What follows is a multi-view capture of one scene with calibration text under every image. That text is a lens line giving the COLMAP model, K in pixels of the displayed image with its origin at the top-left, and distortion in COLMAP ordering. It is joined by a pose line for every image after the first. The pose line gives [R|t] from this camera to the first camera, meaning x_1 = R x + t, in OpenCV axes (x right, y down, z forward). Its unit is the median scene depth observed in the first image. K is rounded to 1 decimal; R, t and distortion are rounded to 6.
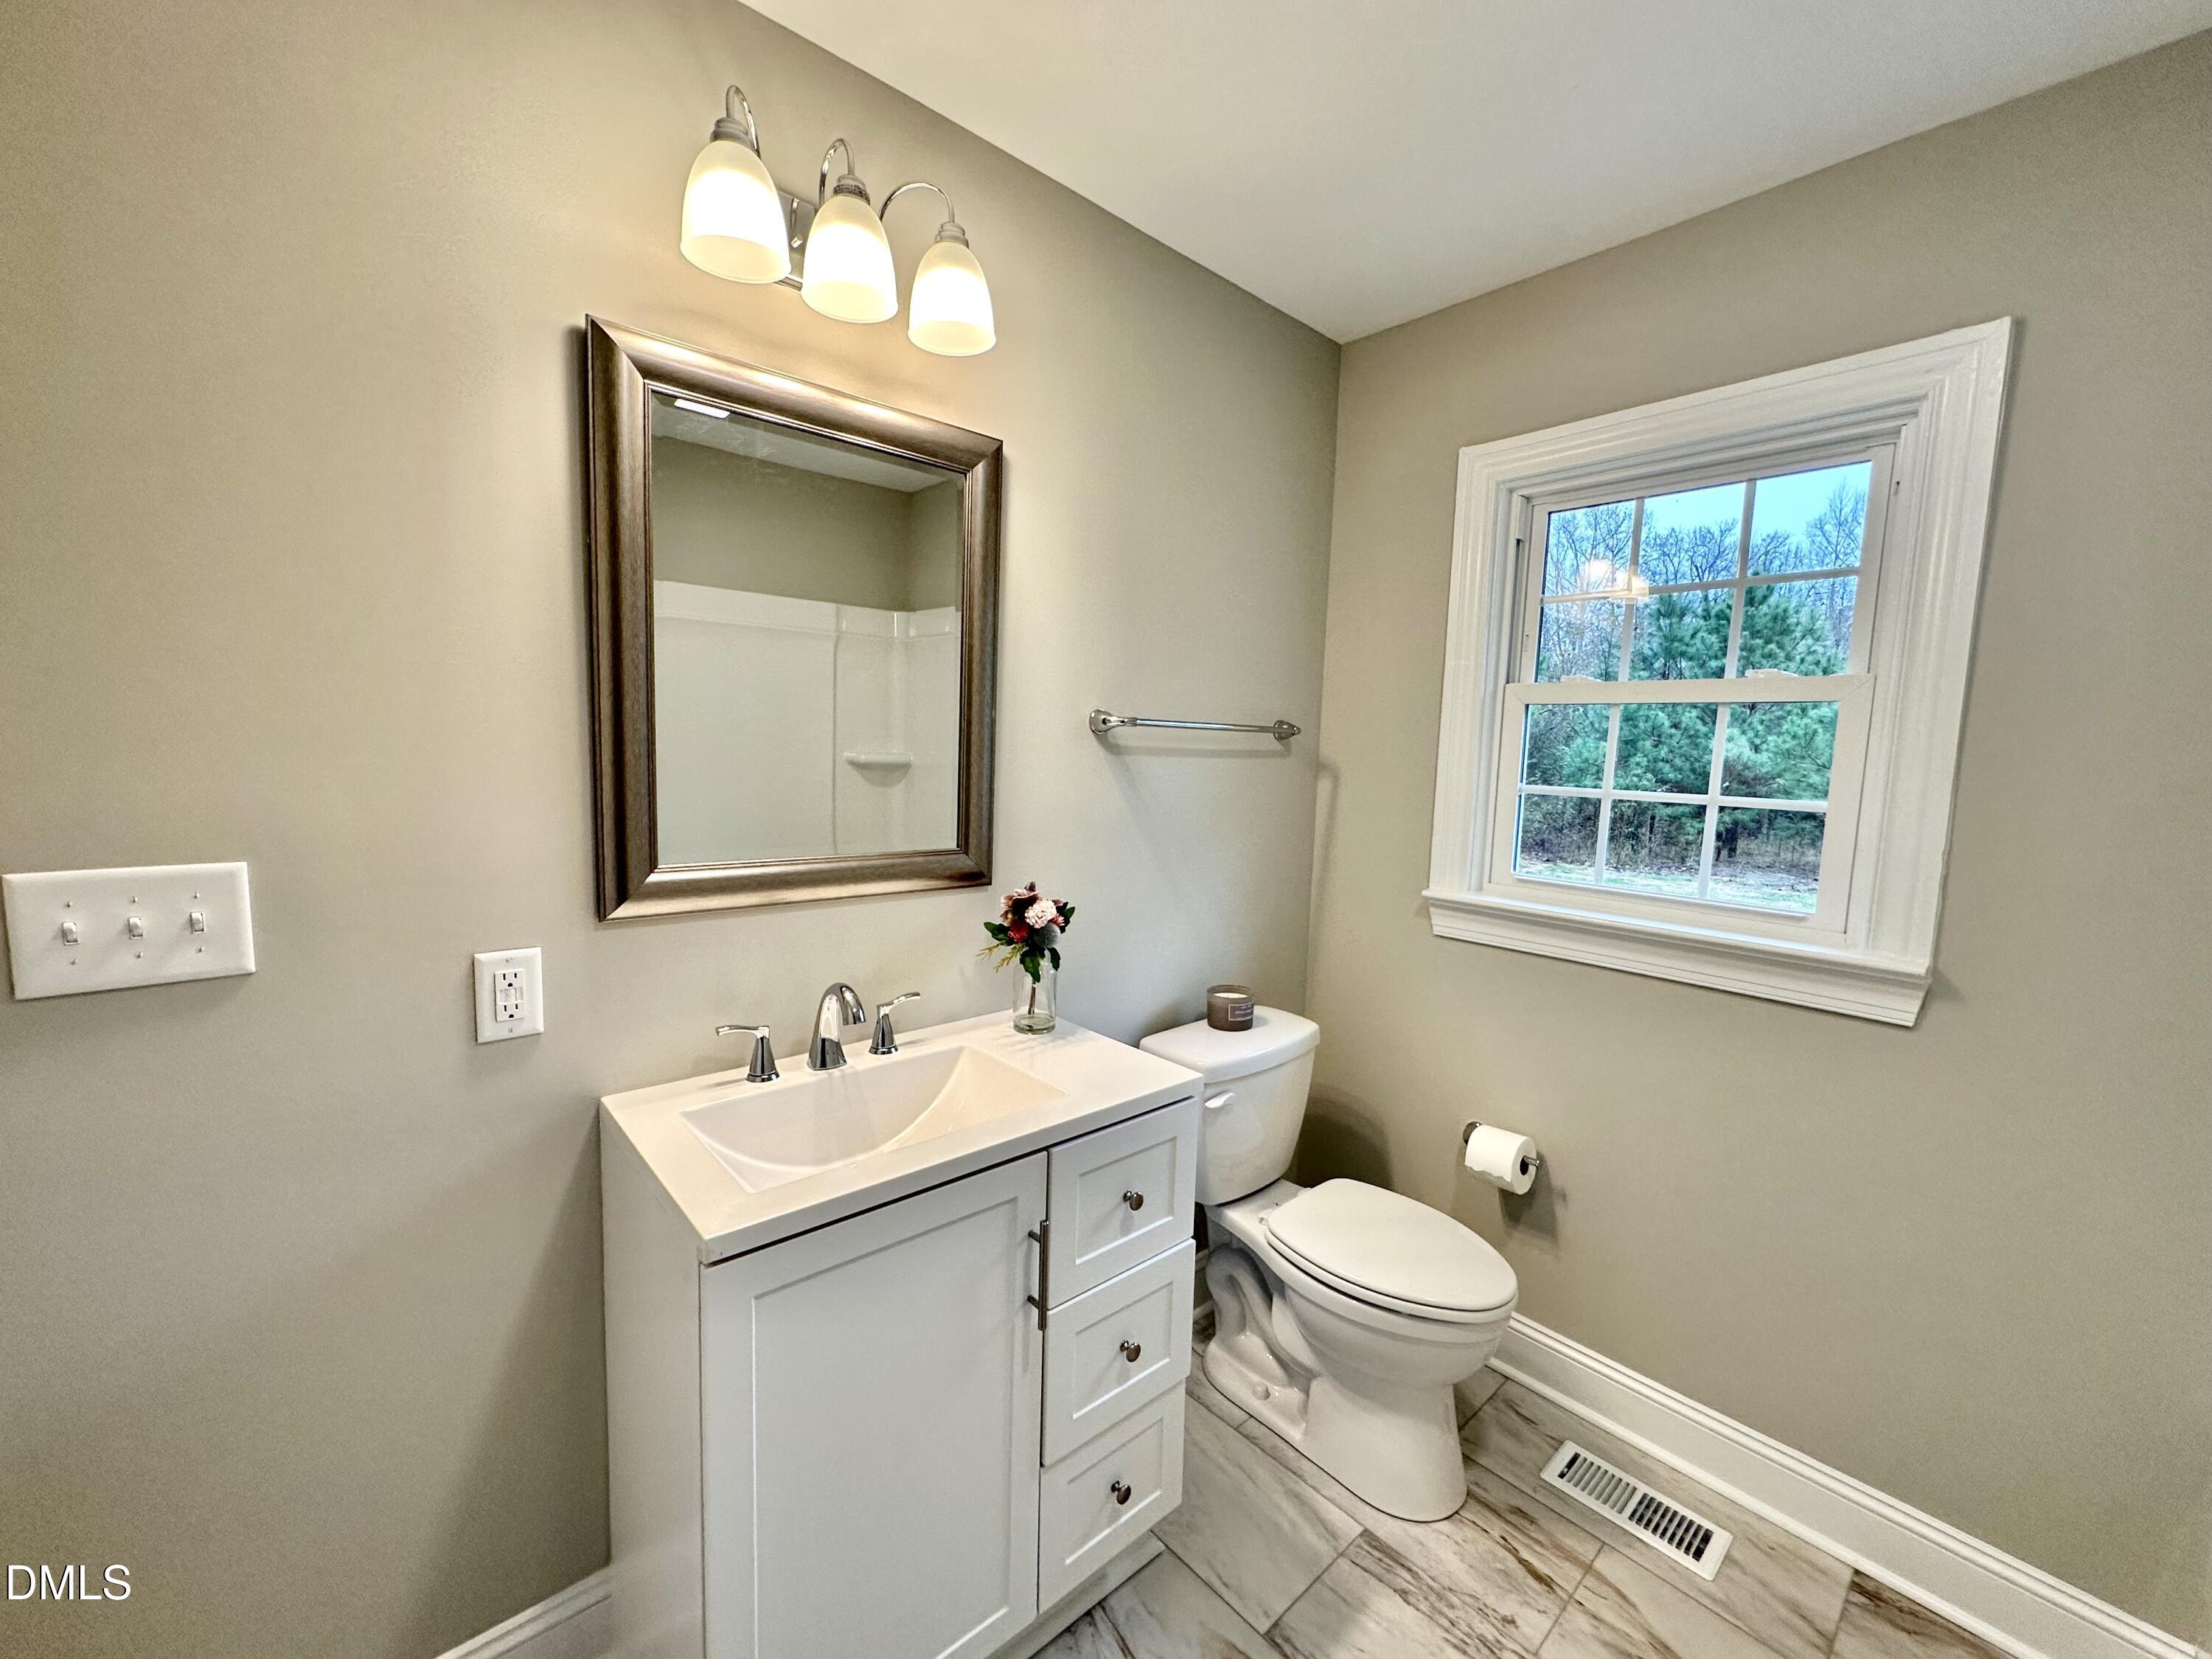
lens RADIAL K [[886.4, 0, 1106.0], [0, 886.4, 829.5], [0, 0, 1]] dist [0.000825, 0.000120]
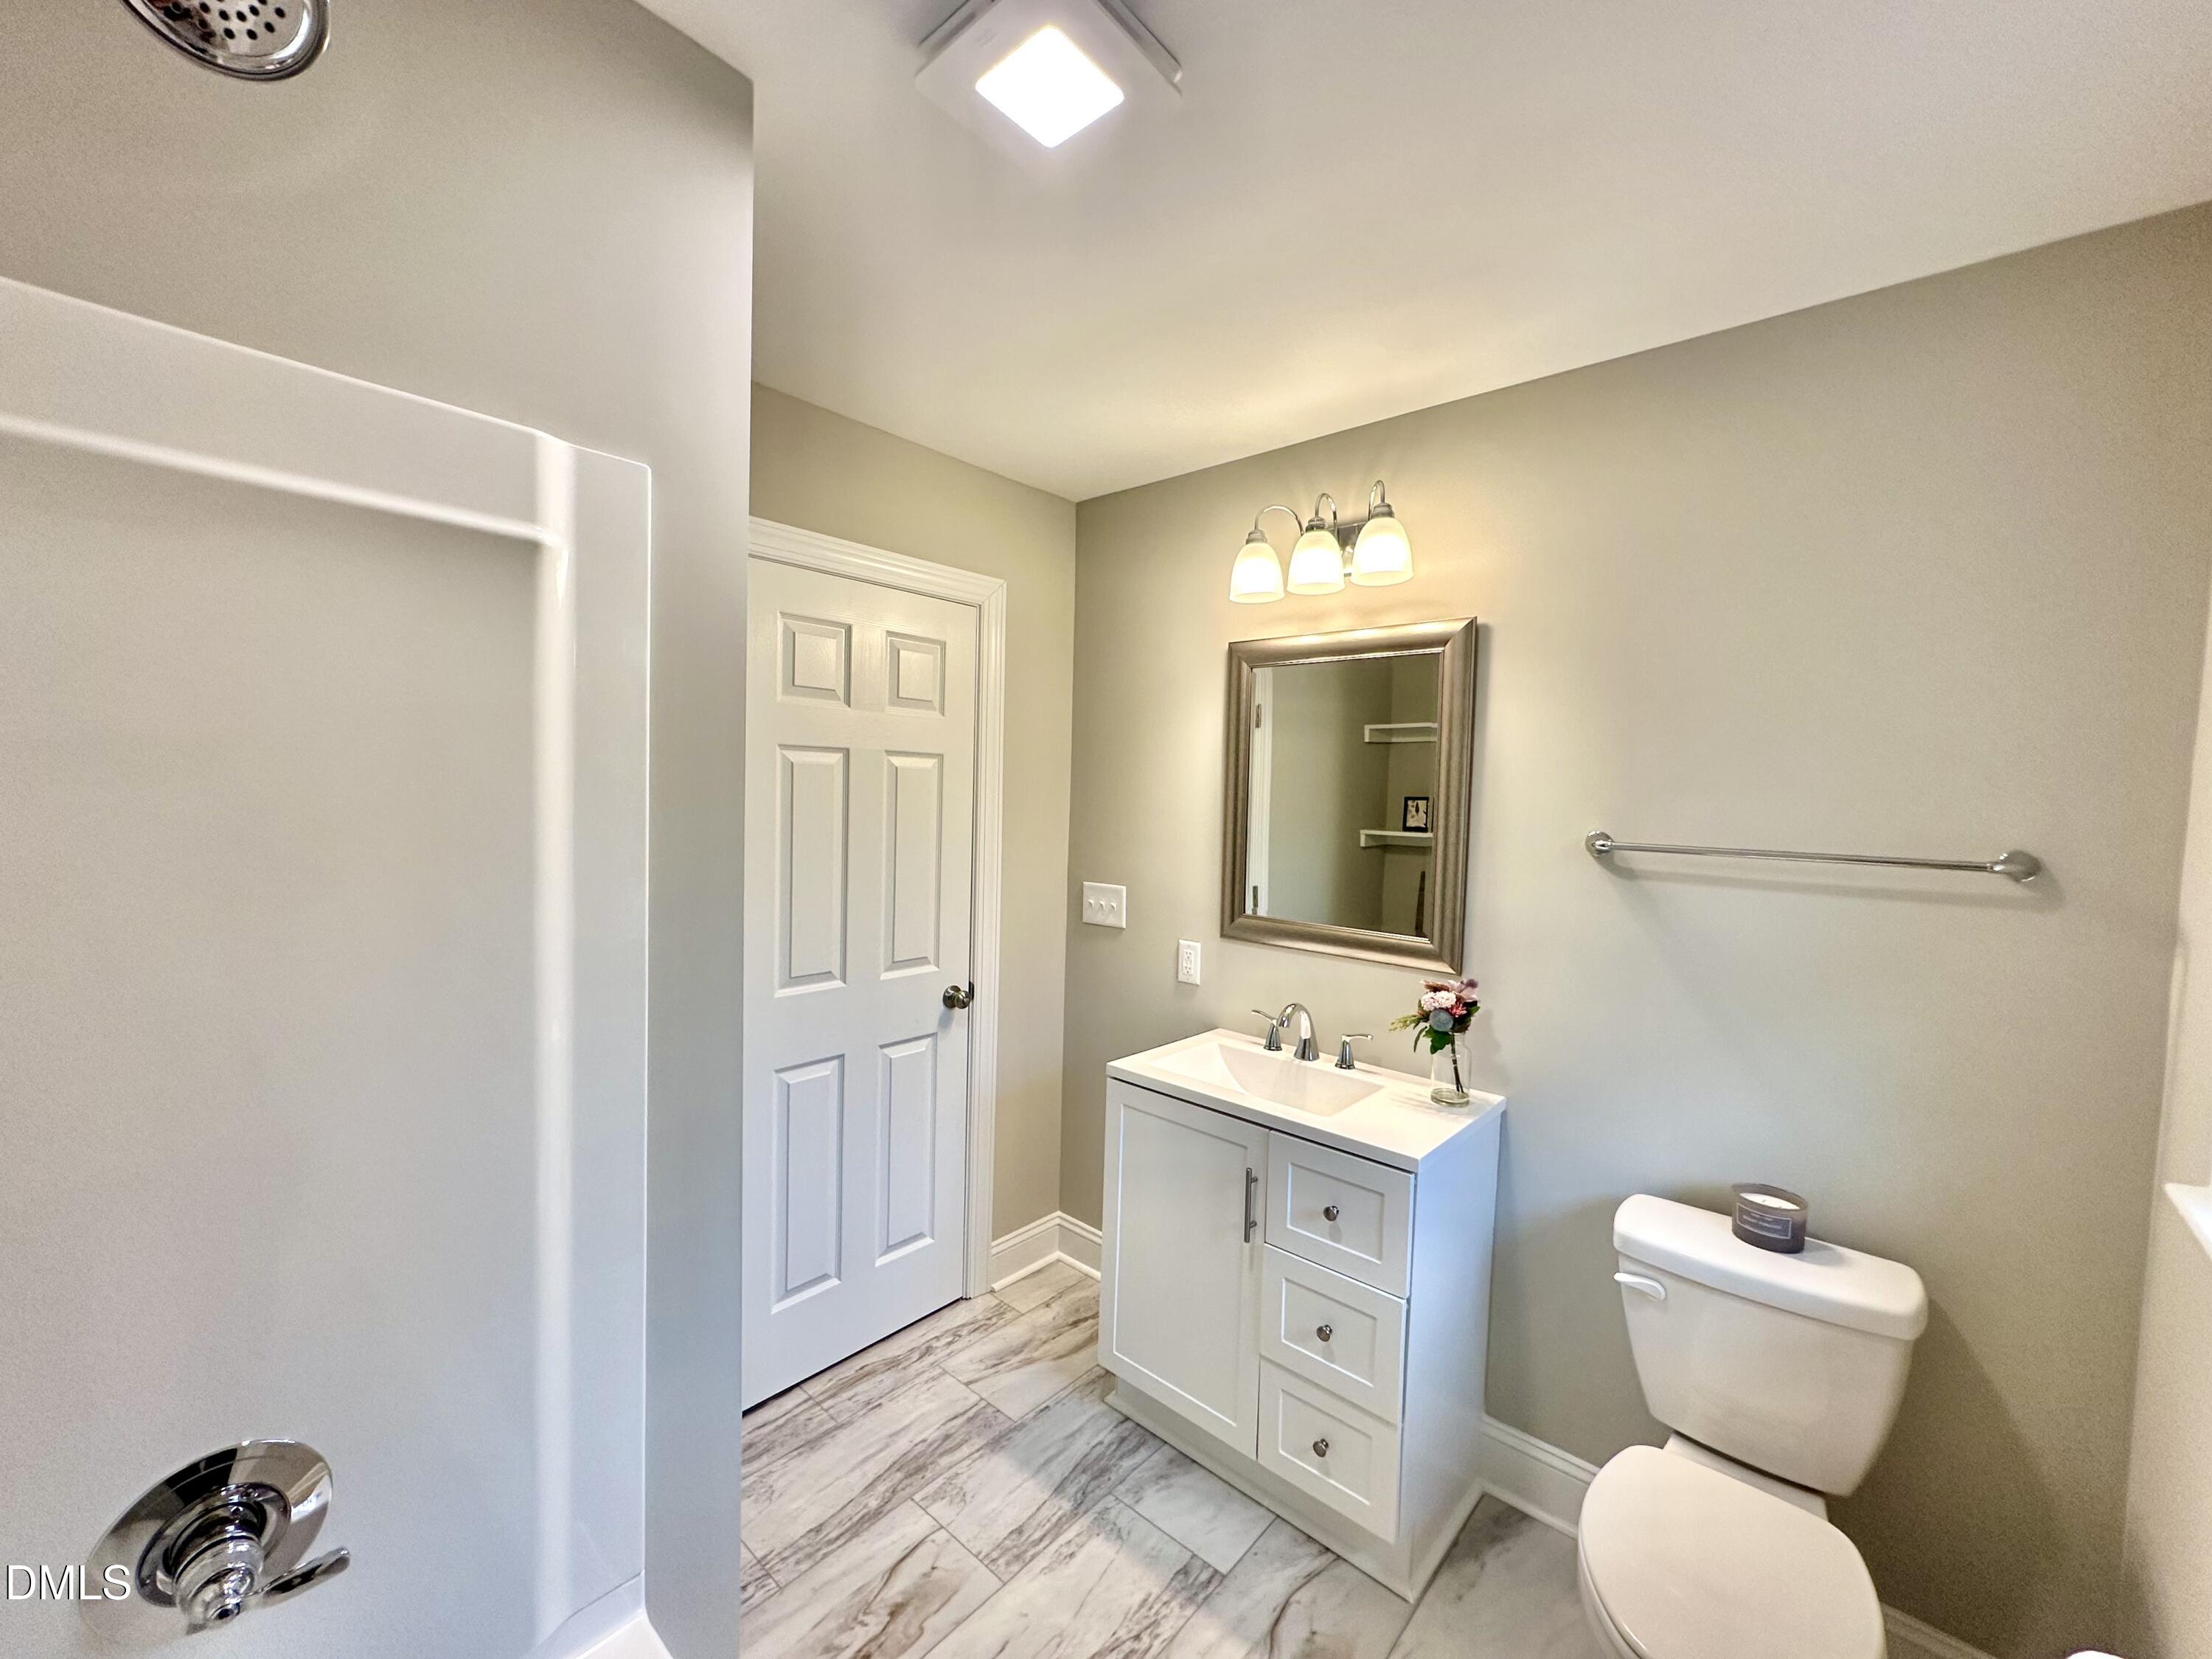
lens RADIAL K [[881.8, 0, 1106.0], [0, 881.8, 829.5], [0, 0, 1]] dist [-0.000022, -0.000612]
pose [[0.115507, 0.014284, -0.993204, 1.073094], [-0.123009, 0.992406, -0.000033, -0.081666], [0.985661, 0.122177, 0.116387, 0.386722]]
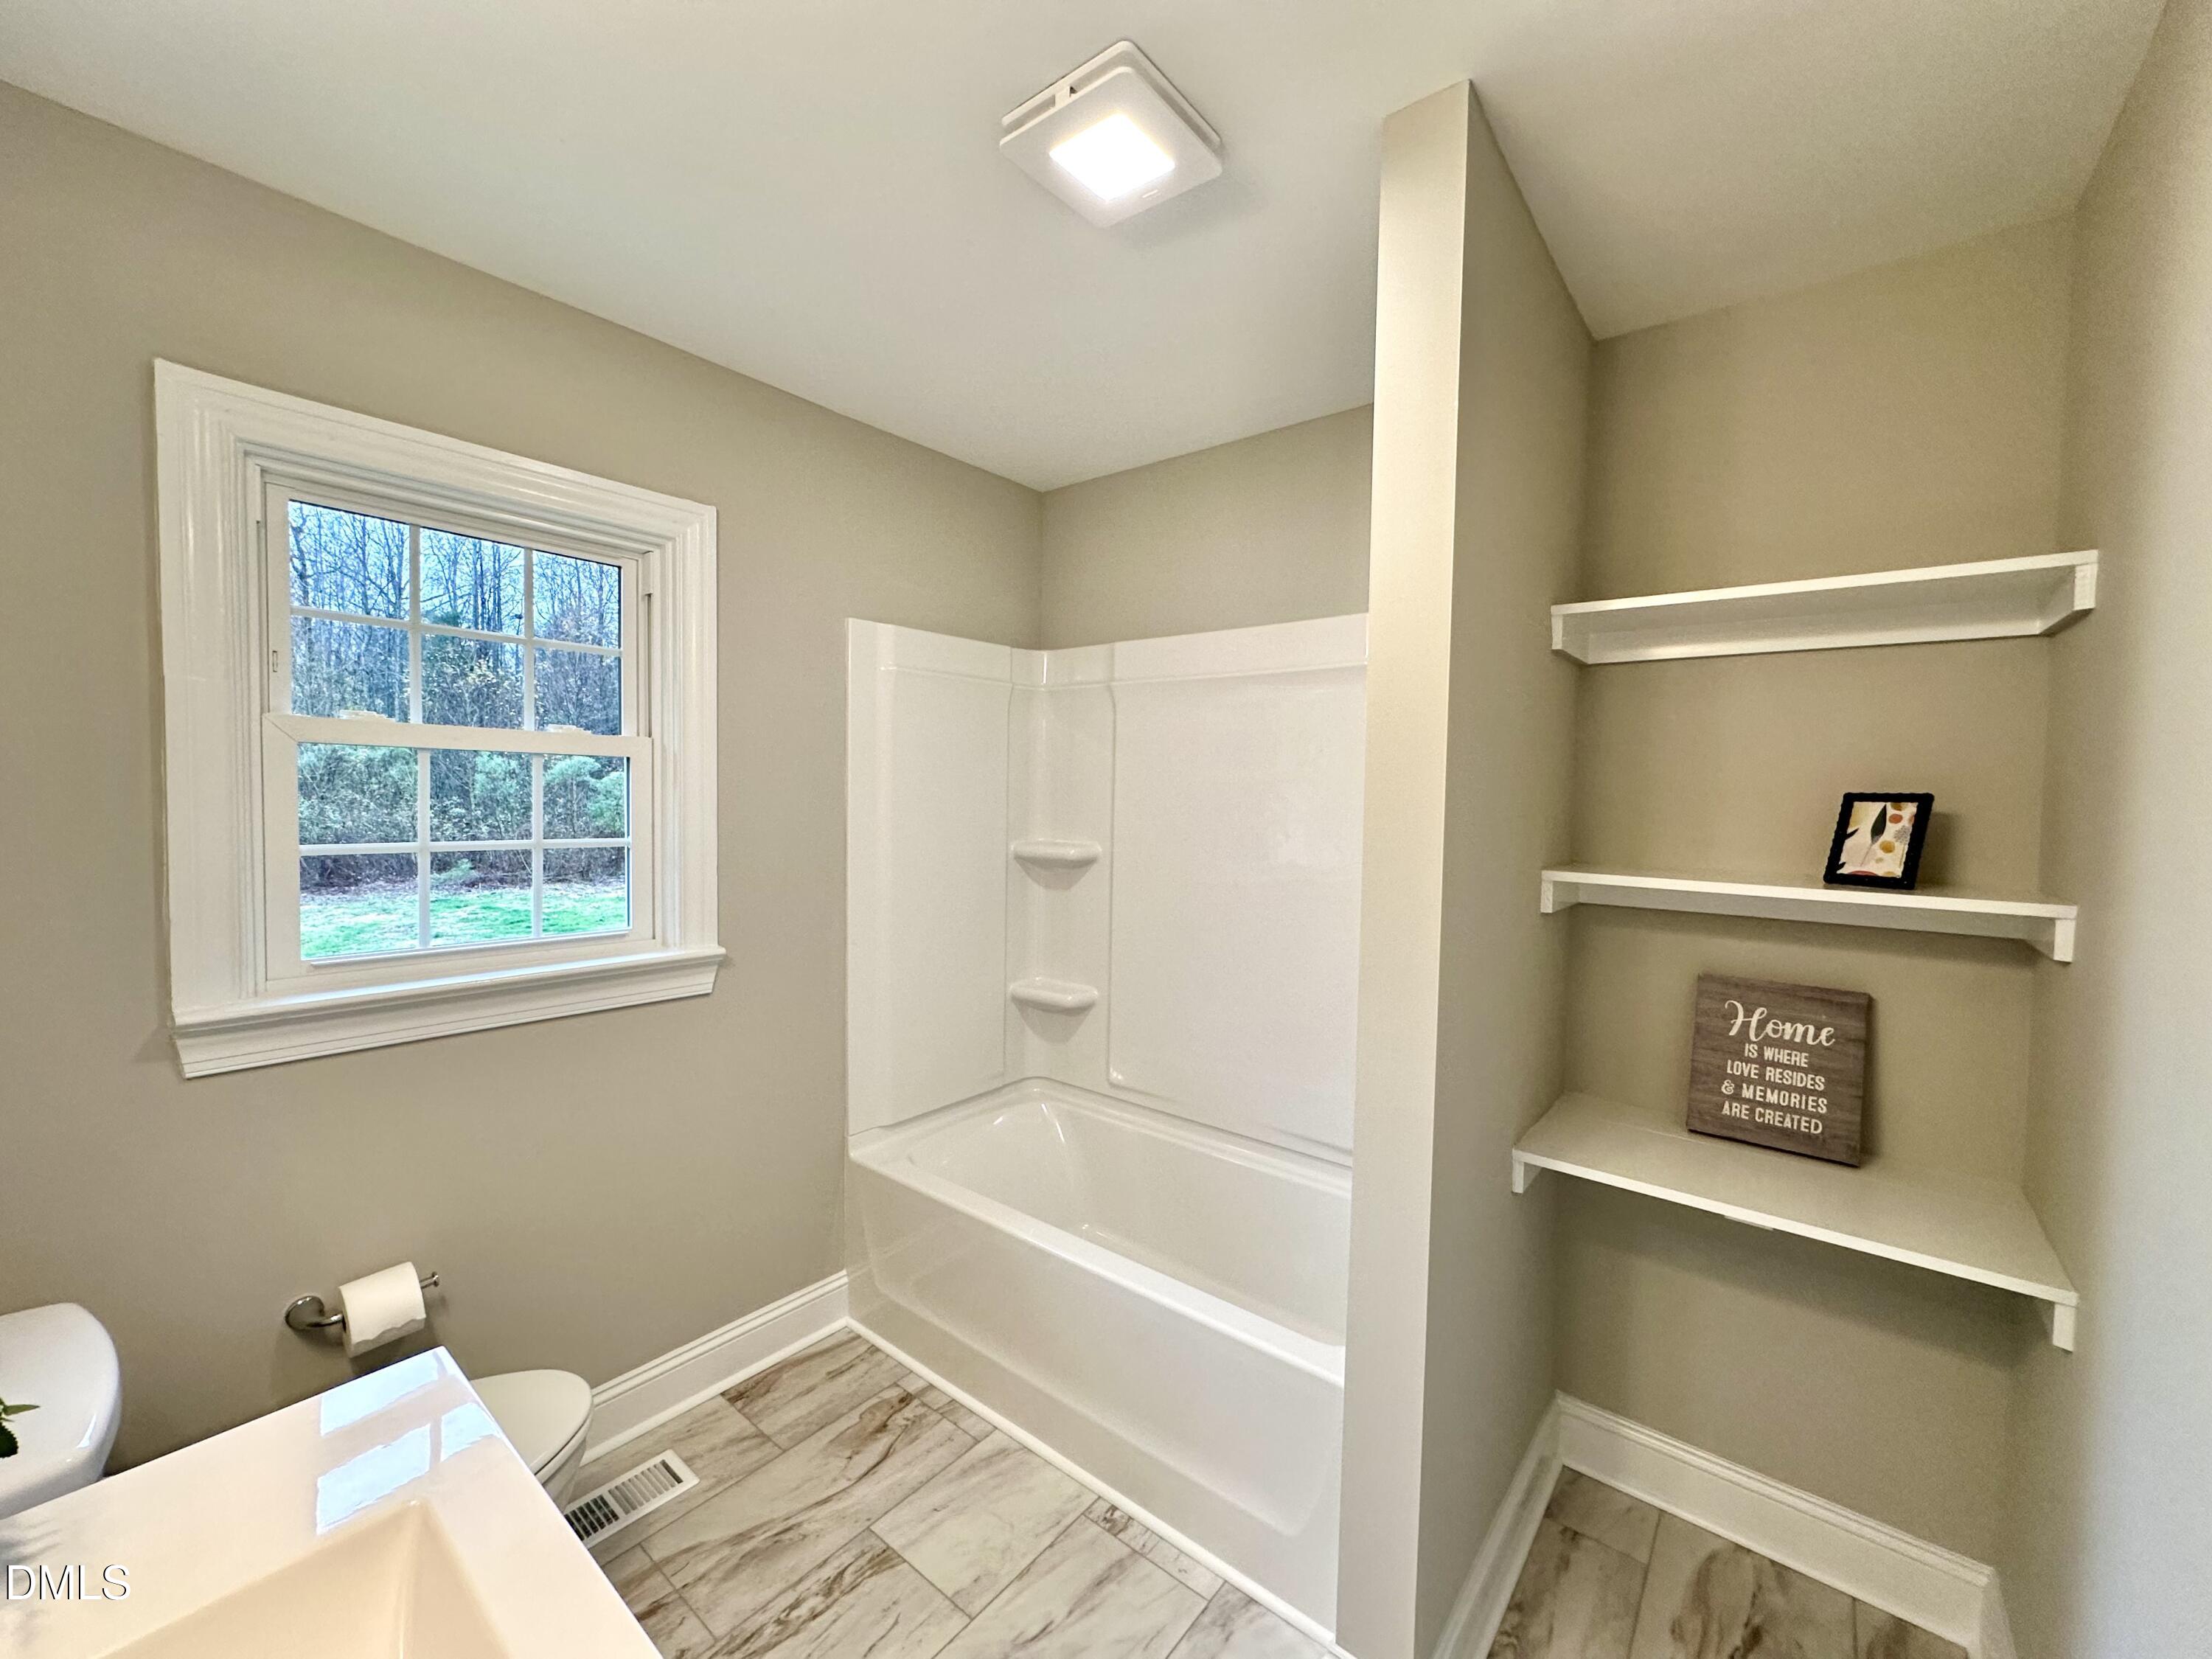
lens RADIAL K [[881.8, 0, 1106.0], [0, 881.8, 829.5], [0, 0, 1]] dist [-0.000022, -0.000612]
pose [[-0.157466, -0.076556, 0.984553, -0.514450], [0.069070, 0.993695, 0.088314, -0.108376], [-0.985106, 0.081910, -0.151185, 0.542465]]
